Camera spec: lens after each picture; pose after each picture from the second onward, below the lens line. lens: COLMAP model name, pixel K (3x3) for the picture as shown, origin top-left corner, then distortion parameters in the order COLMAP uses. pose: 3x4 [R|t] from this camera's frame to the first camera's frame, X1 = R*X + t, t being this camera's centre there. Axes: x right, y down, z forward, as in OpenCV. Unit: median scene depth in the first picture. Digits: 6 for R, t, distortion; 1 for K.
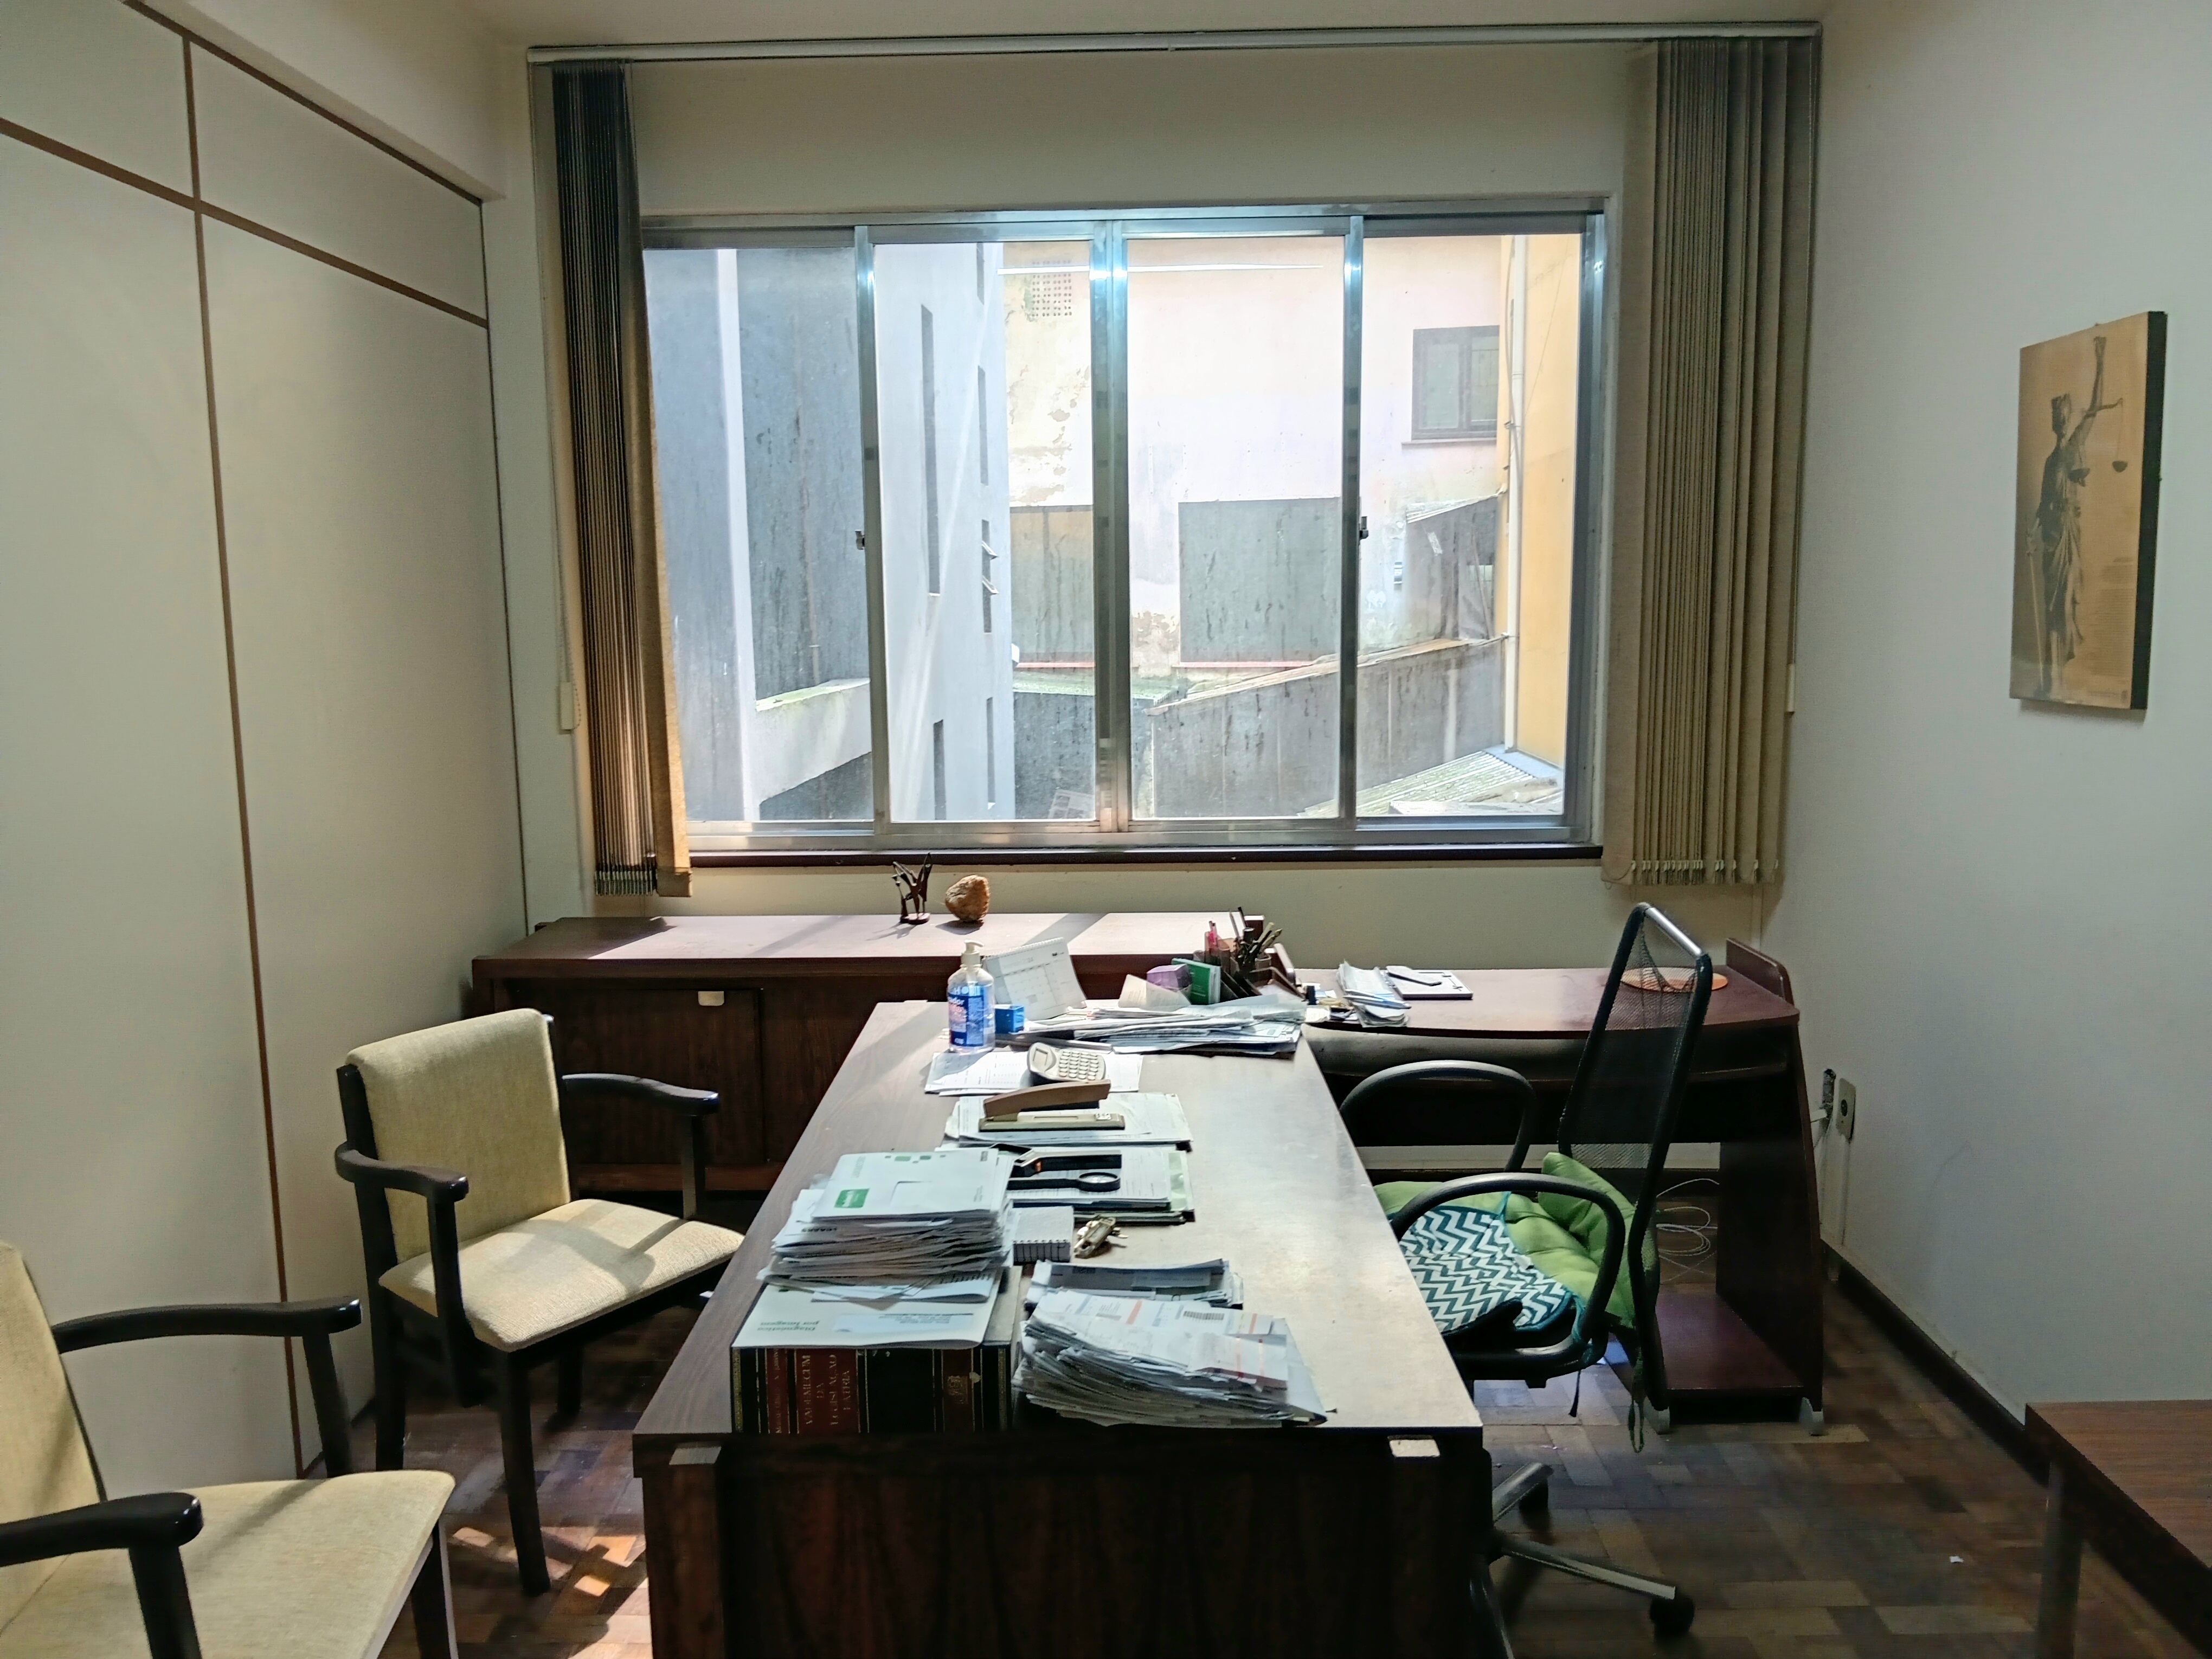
lens RADIAL K [[1684.8, 0, 1106.0], [0, 1684.8, 829.5], [0, 0, 1]] dist [0.074376, -0.146390]
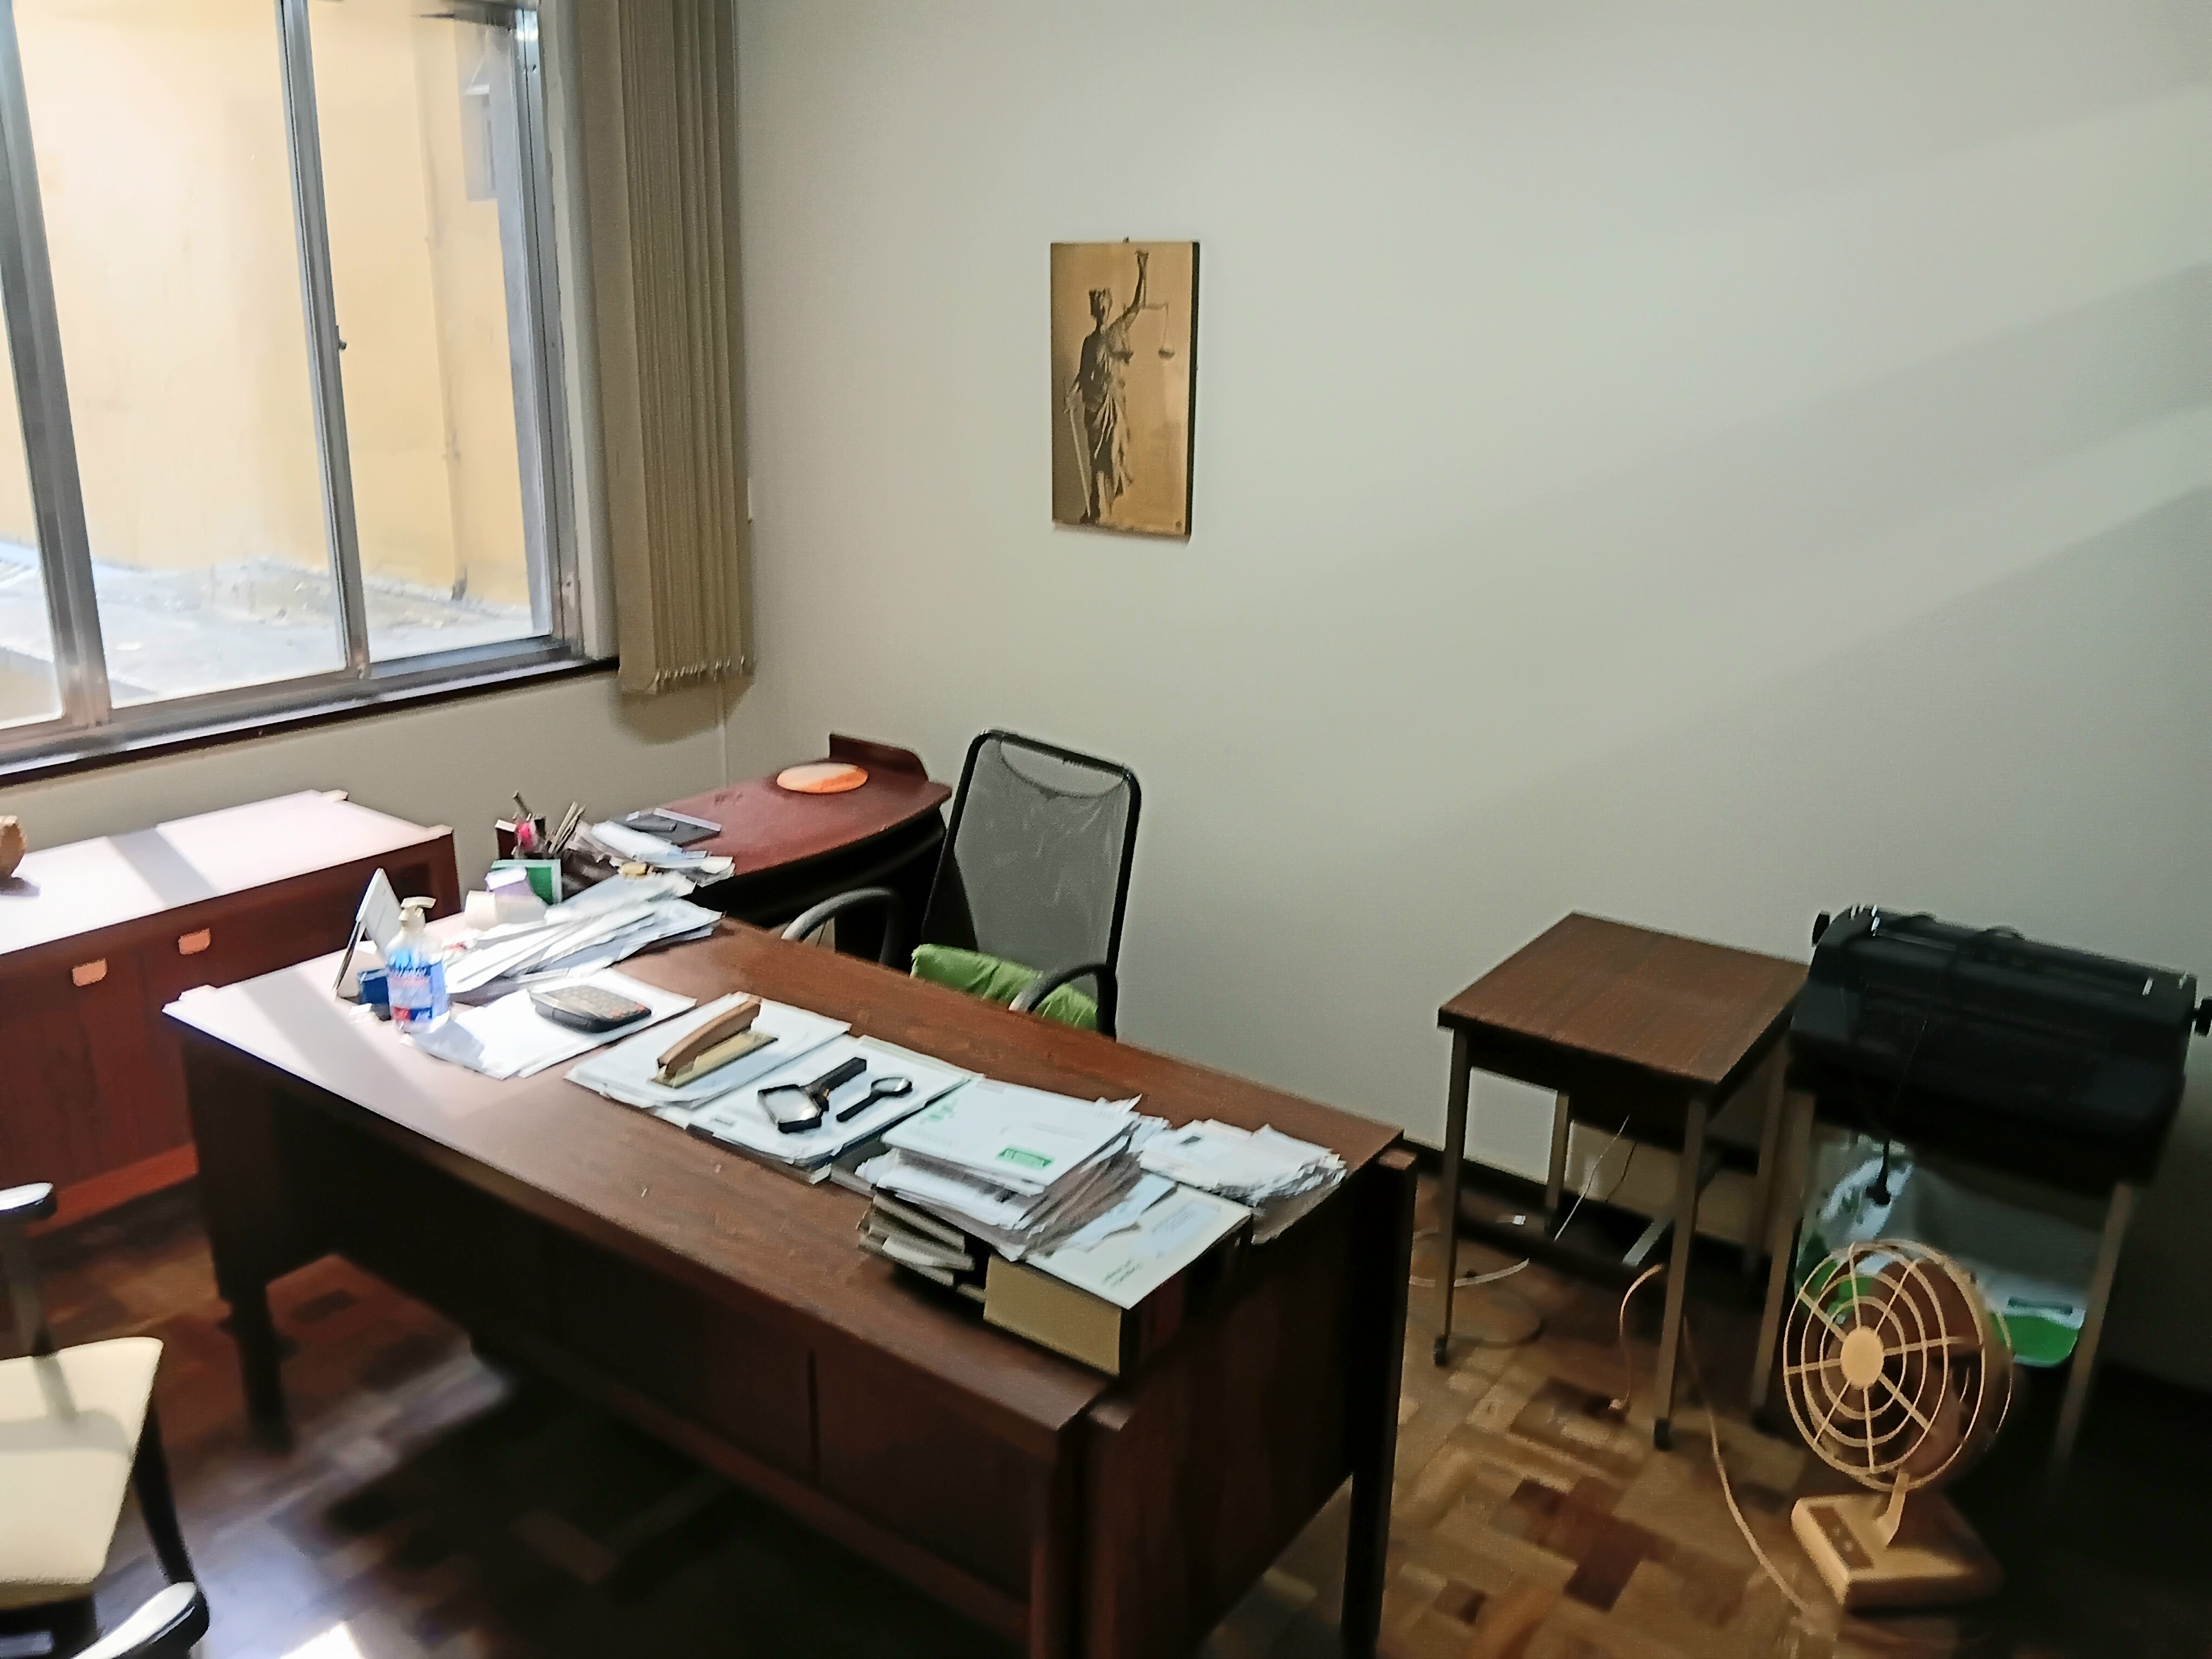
lens RADIAL K [[1684.8, 0, 1106.0], [0, 1684.8, 829.5], [0, 0, 1]] dist [0.074376, -0.146390]
pose [[0.570272, -0.220328, 0.791357, -0.396709], [0.081445, 0.973777, 0.212426, -0.089383], [-0.817409, -0.056688, 0.573262, 0.154866]]
